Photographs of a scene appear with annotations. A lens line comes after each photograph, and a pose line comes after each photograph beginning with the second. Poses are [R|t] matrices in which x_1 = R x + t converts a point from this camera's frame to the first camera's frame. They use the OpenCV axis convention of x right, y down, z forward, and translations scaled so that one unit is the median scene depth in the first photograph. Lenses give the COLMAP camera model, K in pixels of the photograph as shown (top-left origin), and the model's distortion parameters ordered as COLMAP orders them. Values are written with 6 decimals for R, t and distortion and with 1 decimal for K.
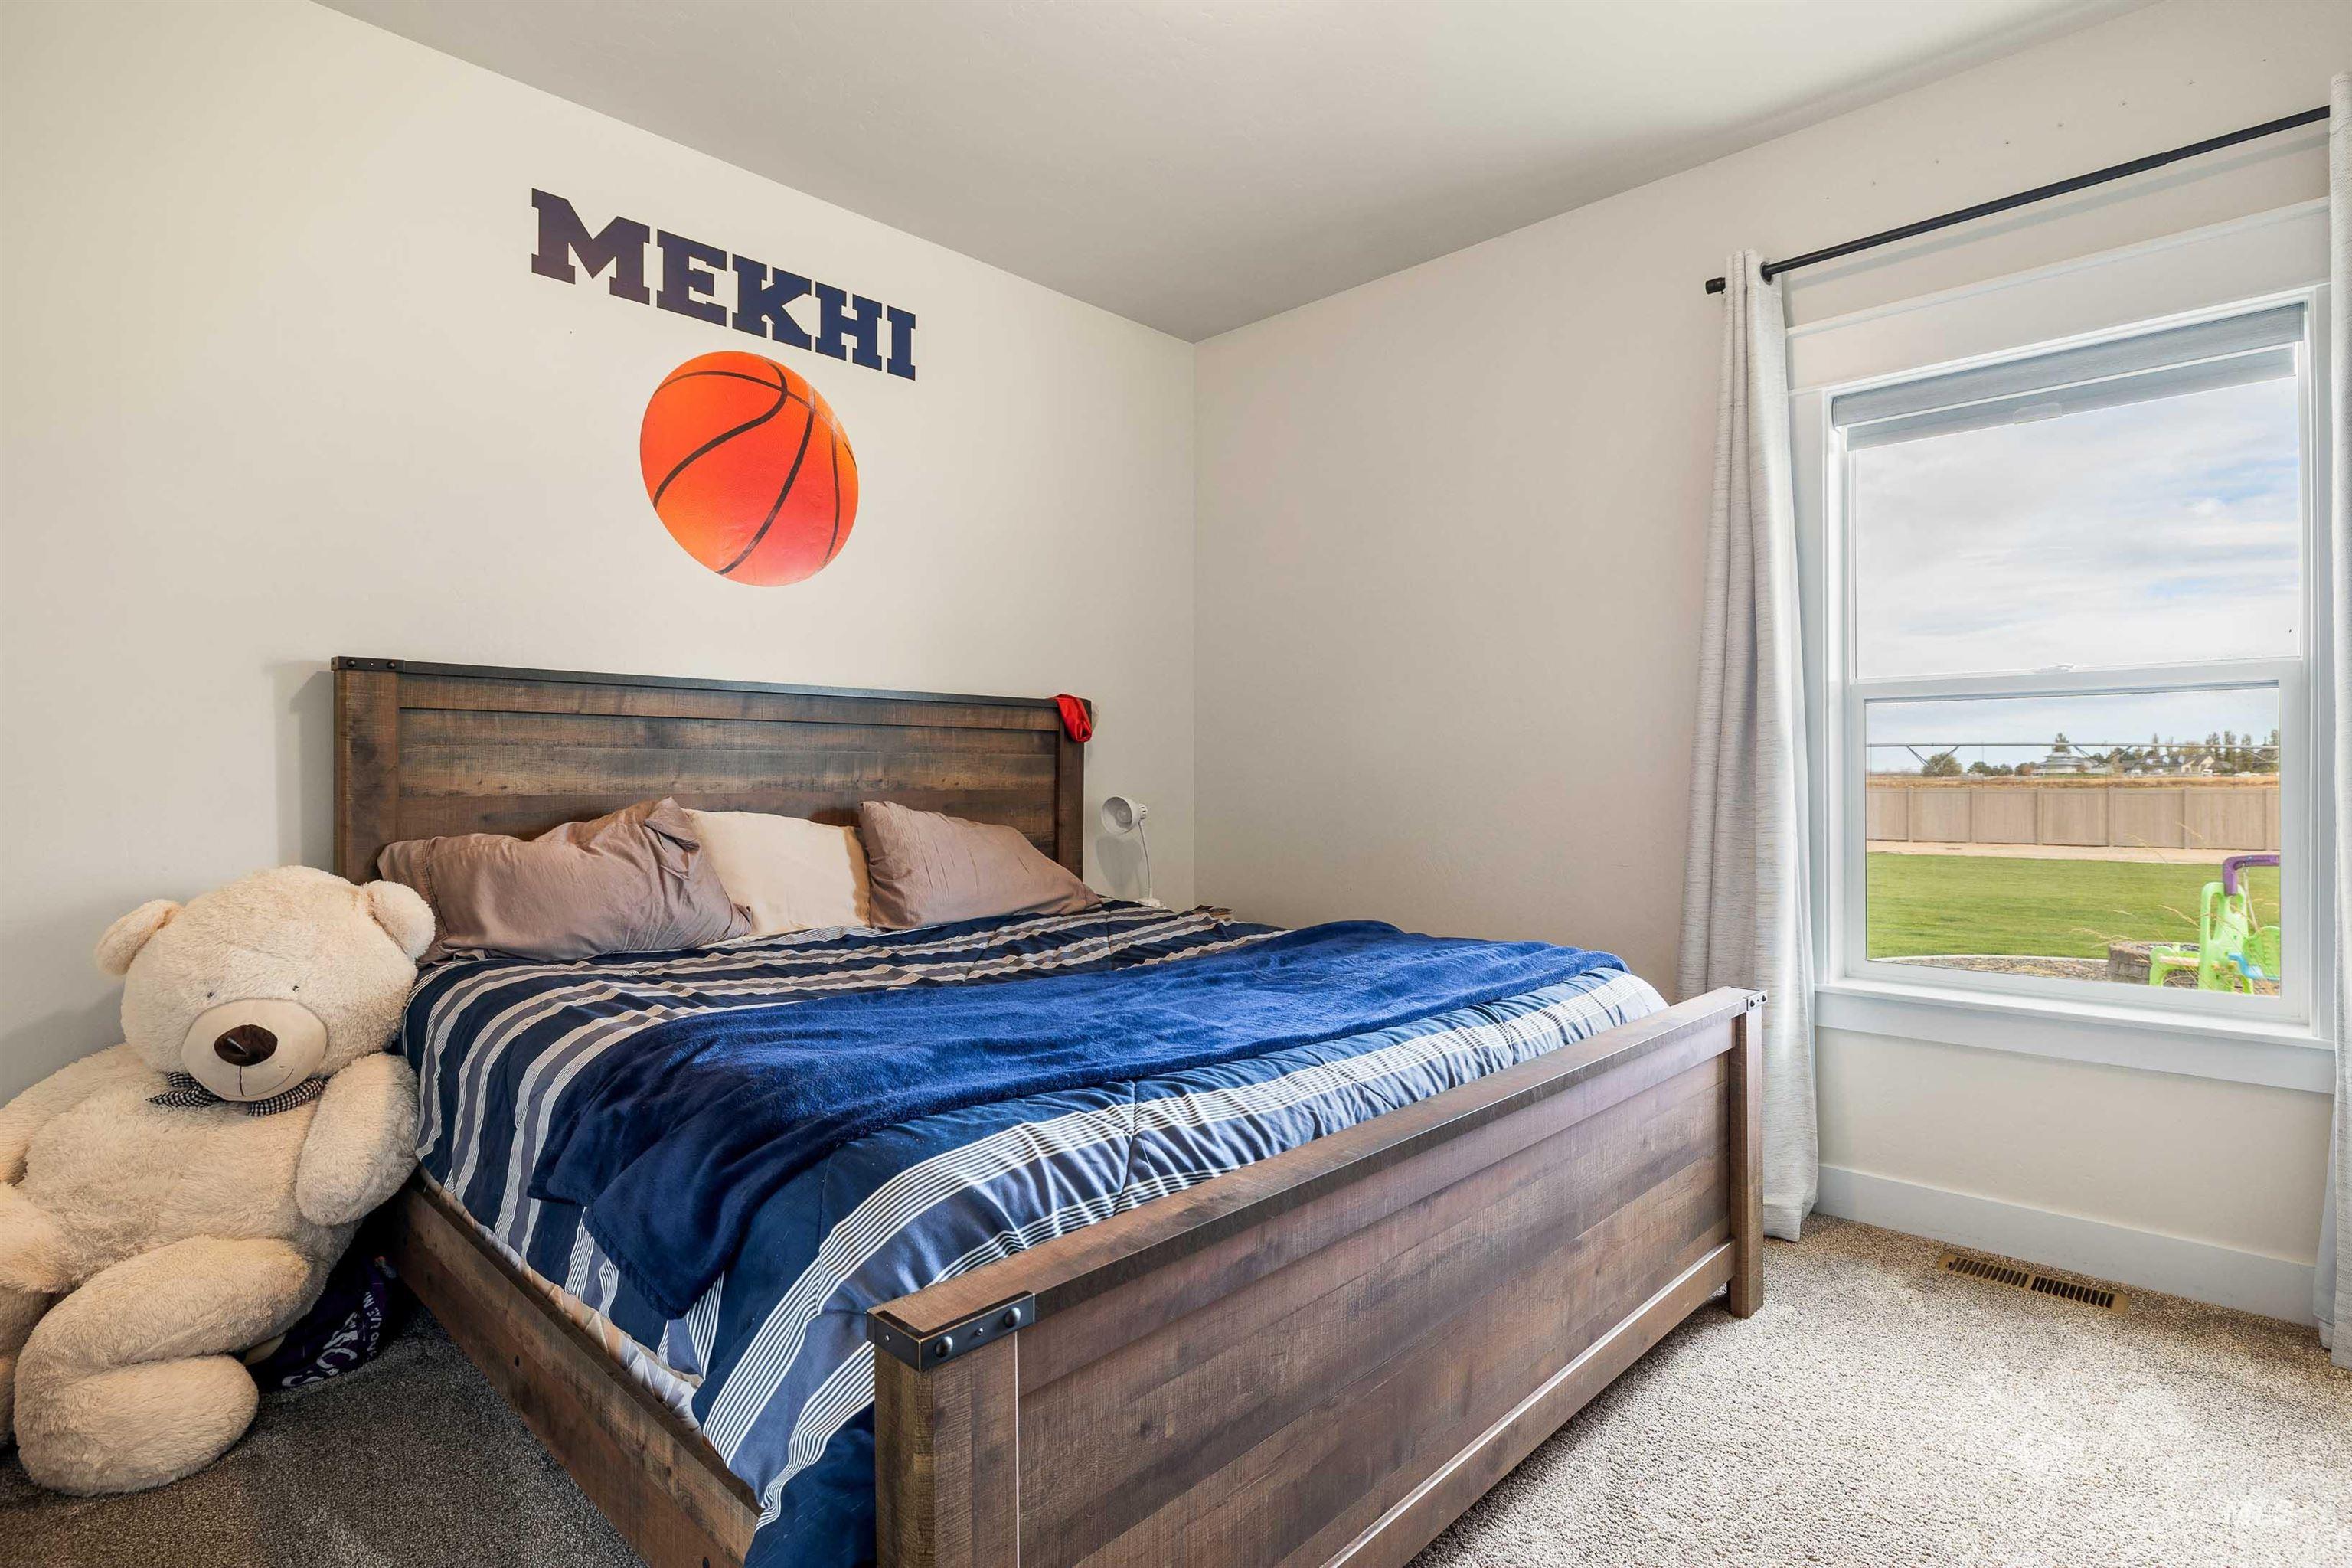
lens RADIAL K [[1168.0, 0, 1176.0], [0, 1168.0, 784.0], [0, 0, 1]] dist [-0.006200, -0.000800]
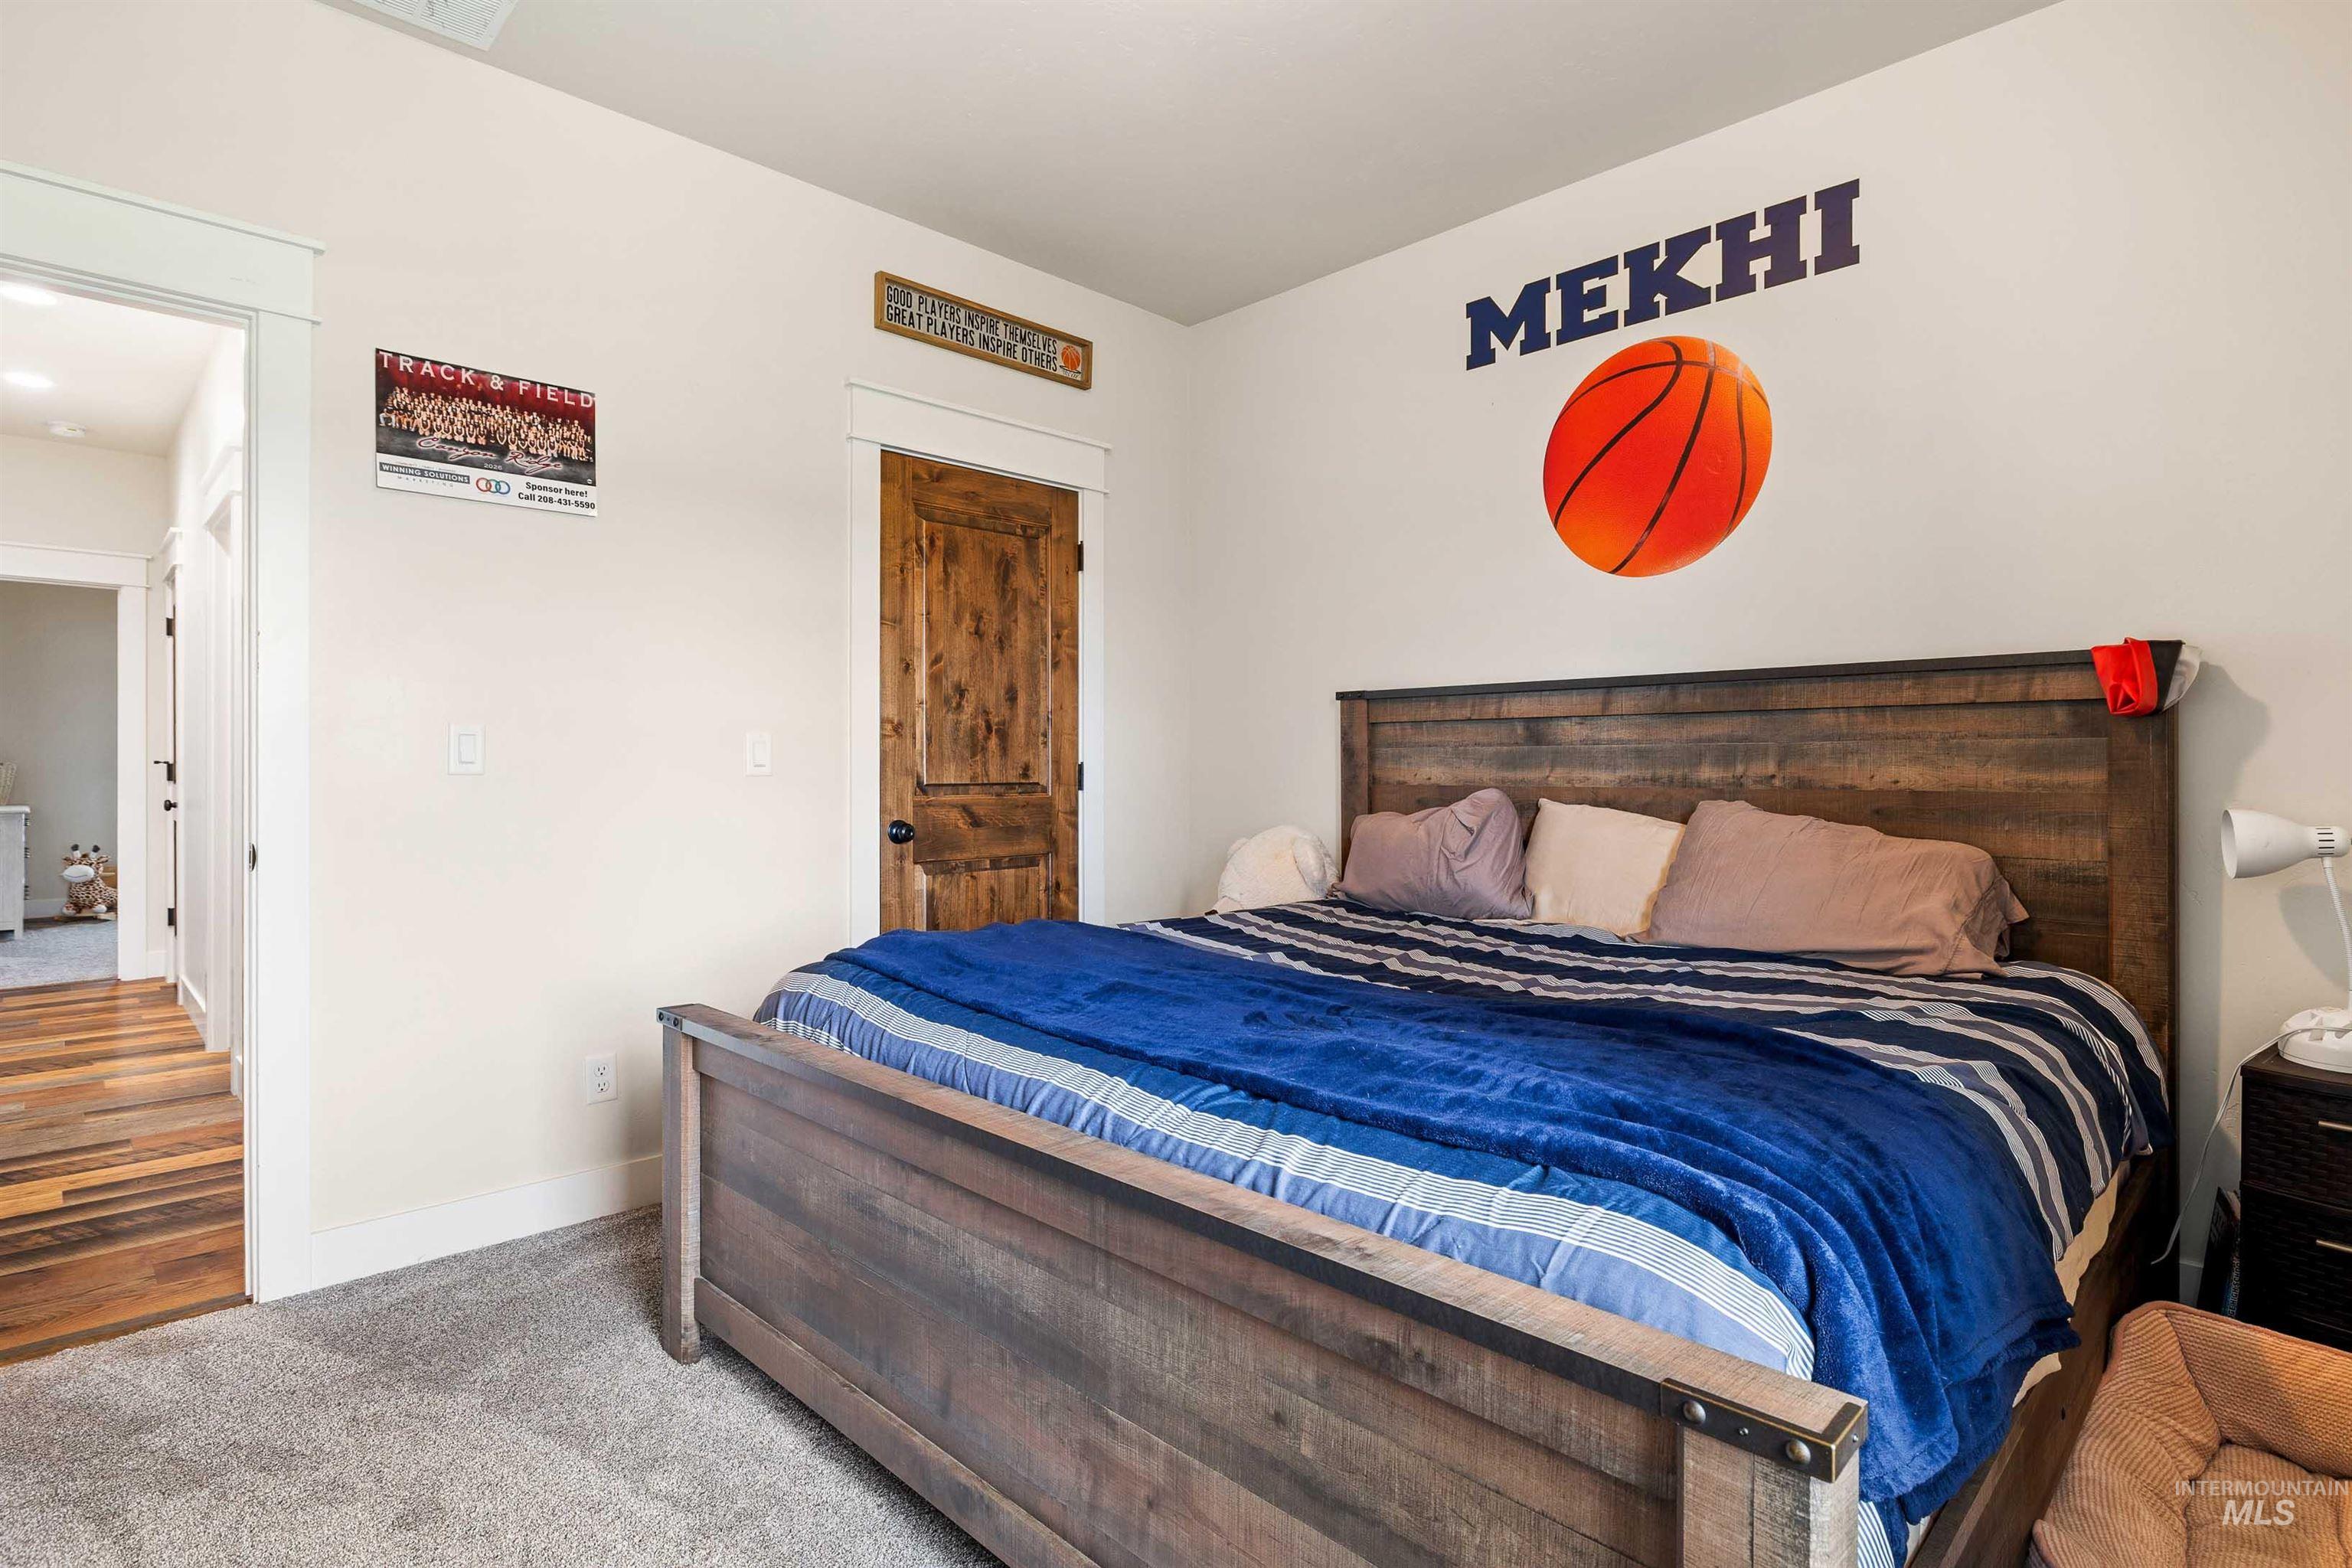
lens RADIAL K [[1168.0, 0, 1176.0], [0, 1168.0, 784.0], [0, 0, 1]] dist [-0.006200, -0.000800]
pose [[-0.026500, 0.013438, -0.999558, 0.637957], [-0.008711, 0.999869, 0.013674, -0.005594], [0.999611, 0.009069, -0.026380, 0.636466]]
